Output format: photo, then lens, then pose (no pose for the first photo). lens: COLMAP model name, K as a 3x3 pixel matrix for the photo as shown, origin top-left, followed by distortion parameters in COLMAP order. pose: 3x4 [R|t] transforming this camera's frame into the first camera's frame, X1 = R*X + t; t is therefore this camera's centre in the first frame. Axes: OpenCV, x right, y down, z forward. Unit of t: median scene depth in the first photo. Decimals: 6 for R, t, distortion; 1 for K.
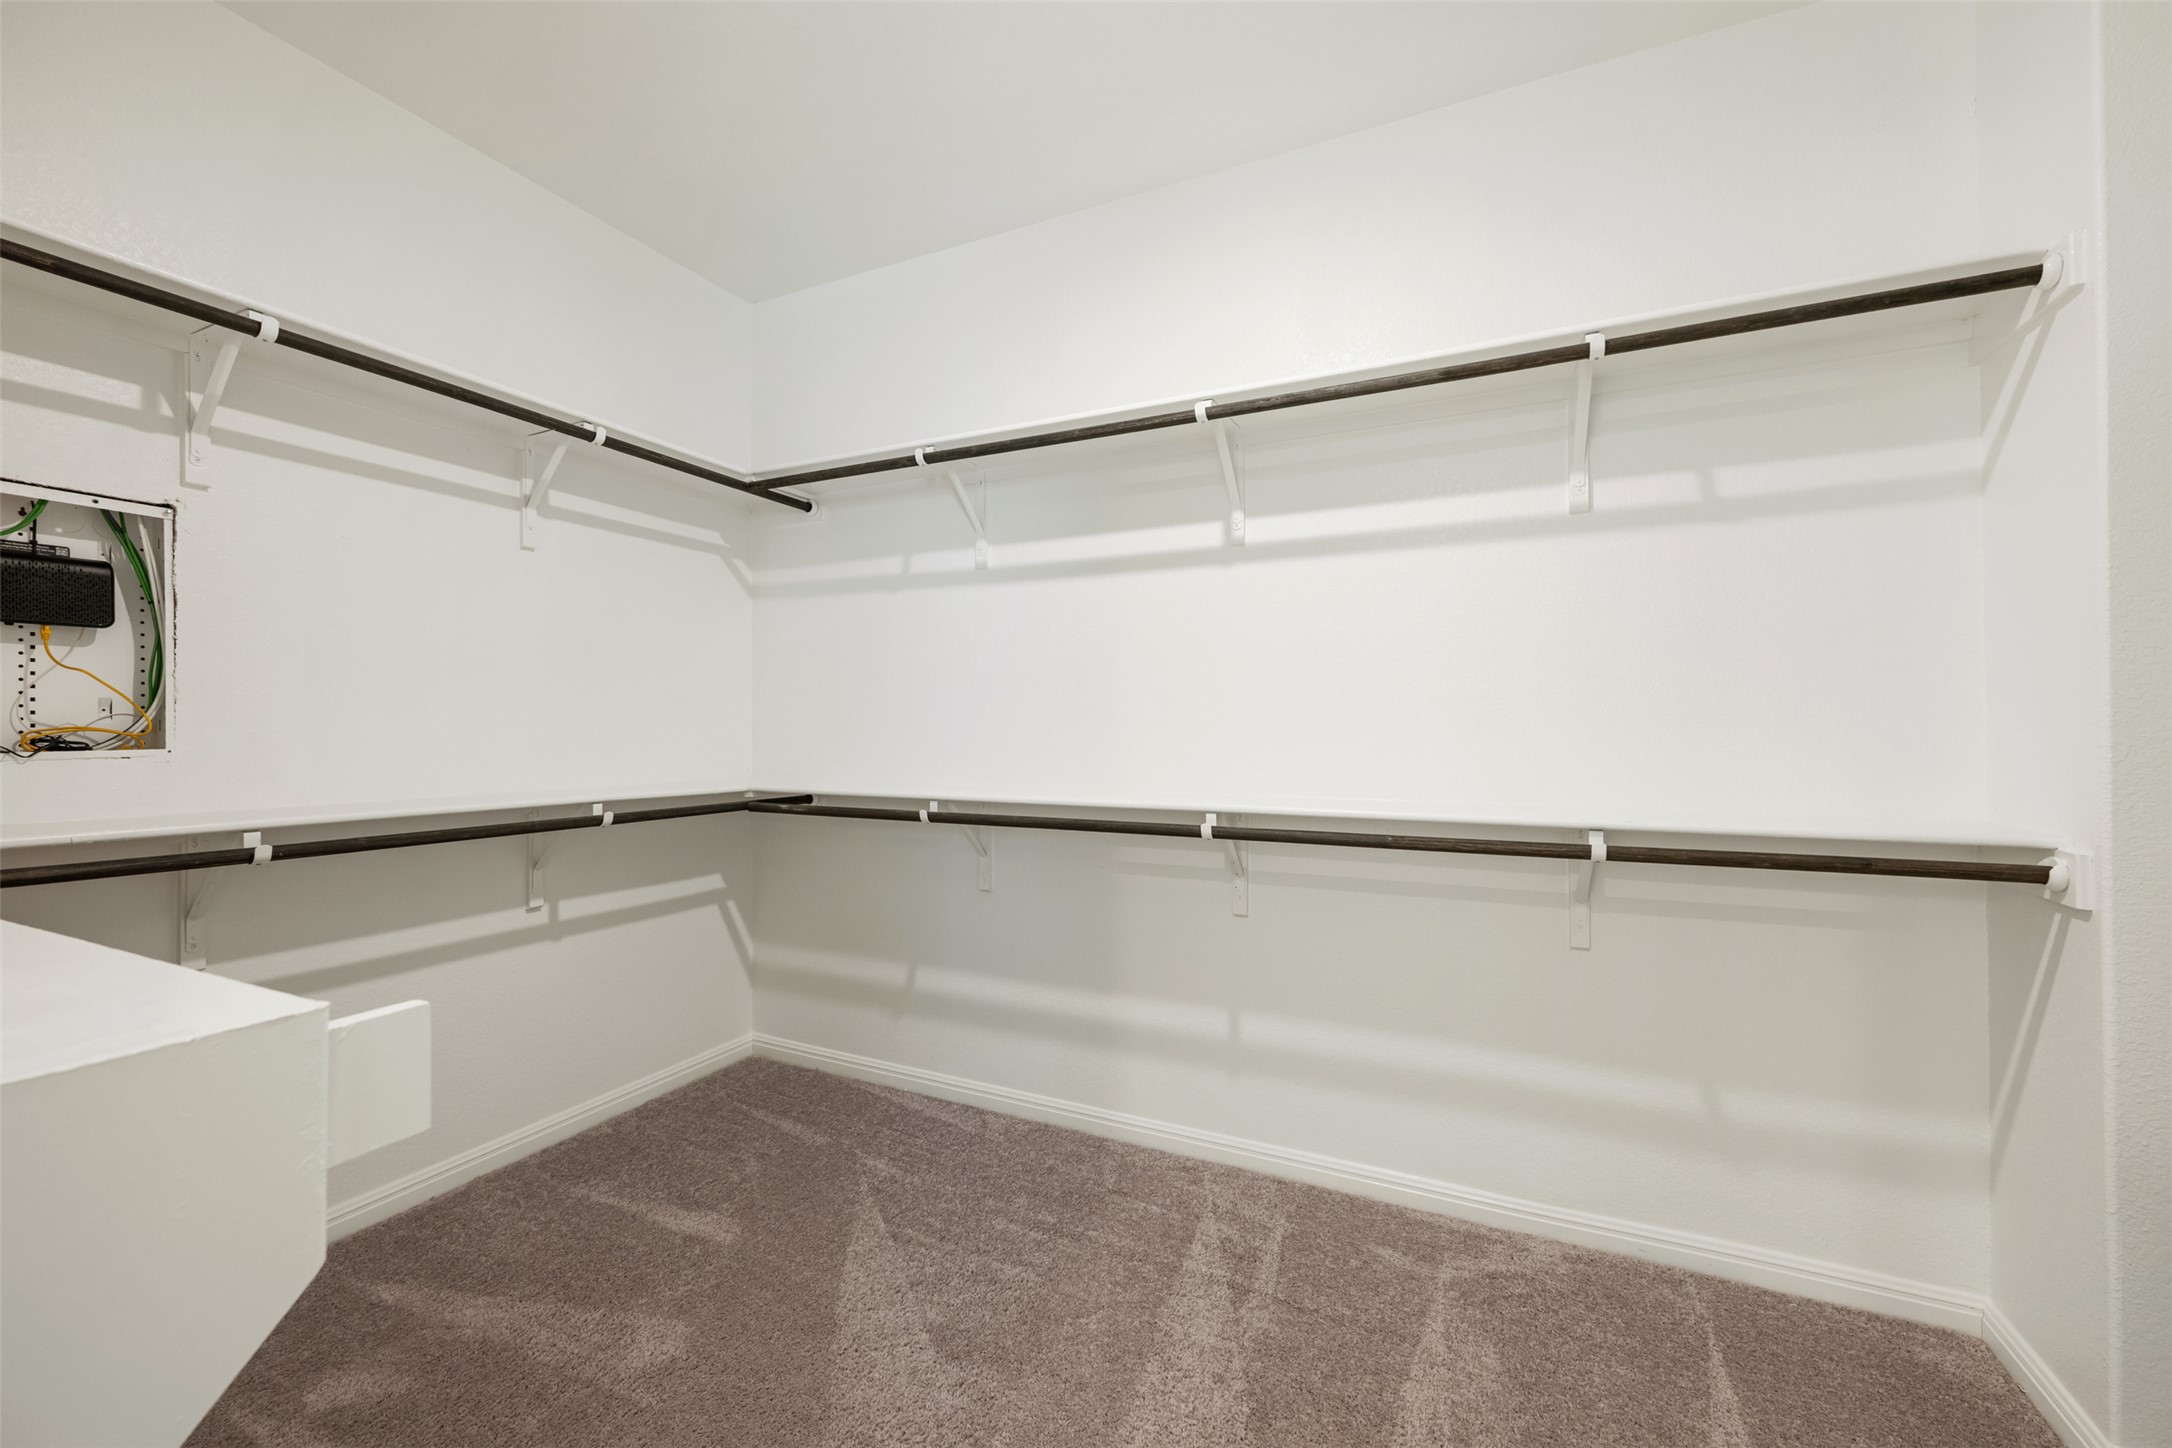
lens RADIAL K [[859.9, 0, 1086.7], [0, 859.9, 733.4], [0, 0, 1]] dist [-0.000584, -0.000067]
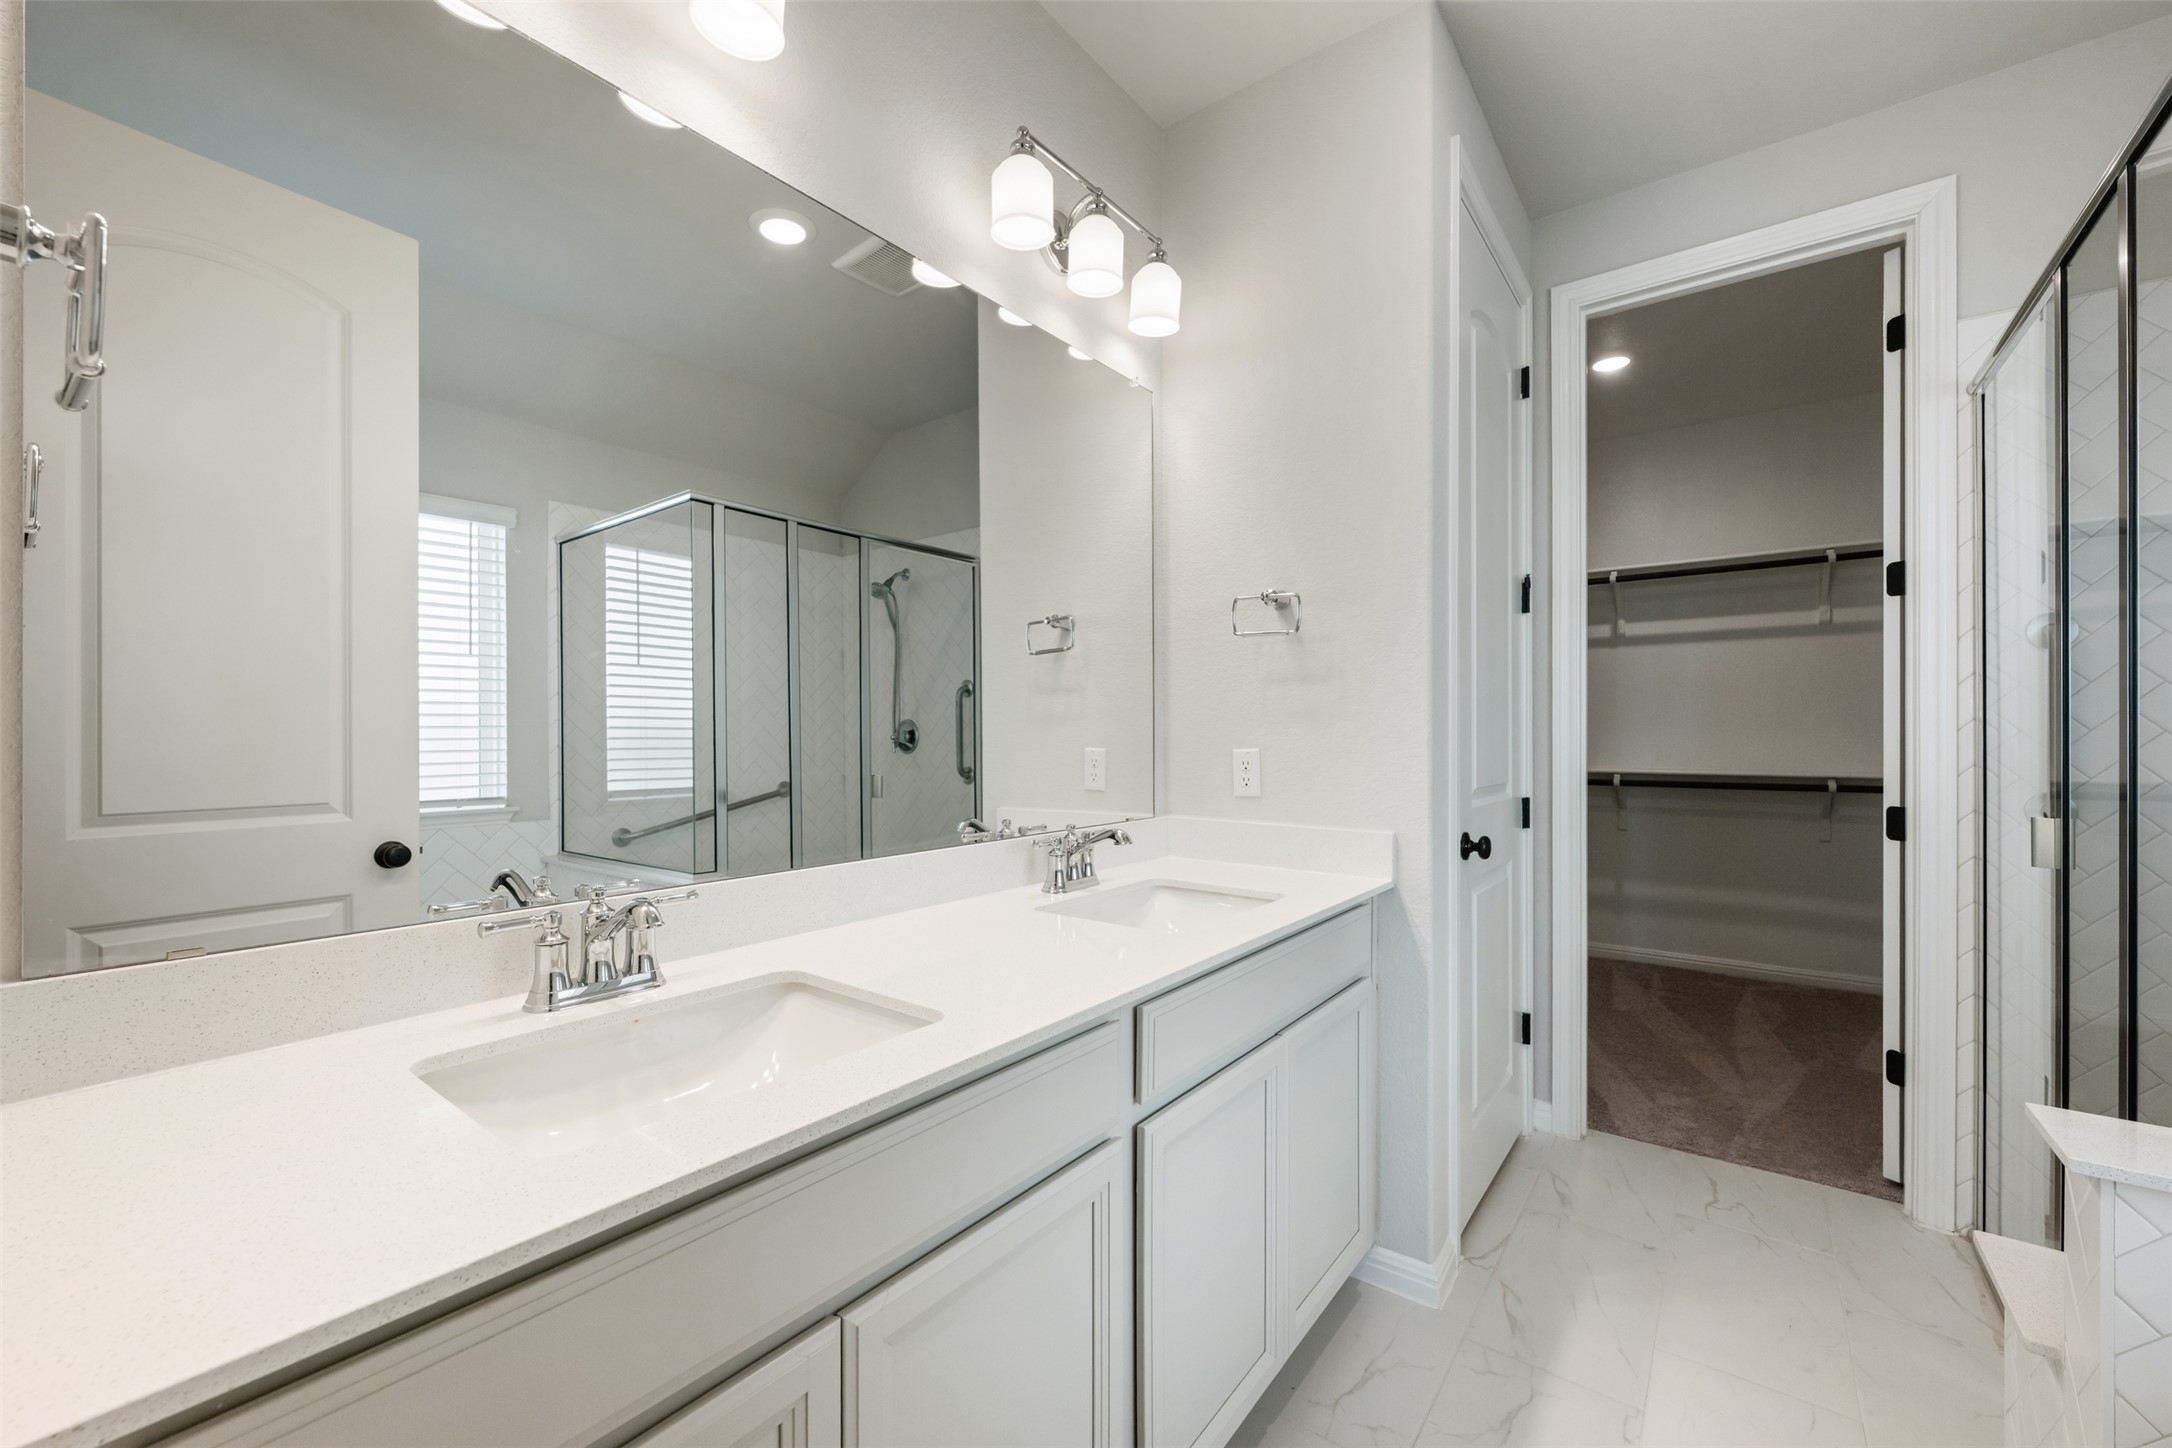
lens RADIAL K [[859.9, 0, 1084.9], [0, 859.9, 734.0], [0, 0, 1]] dist [-0.000584, -0.000067]
pose [[0.977820, 0.004972, -0.209390, -0.688929], [-0.007063, 0.999932, -0.009241, 0.028017], [0.209330, 0.010515, 0.977789, -1.310726]]
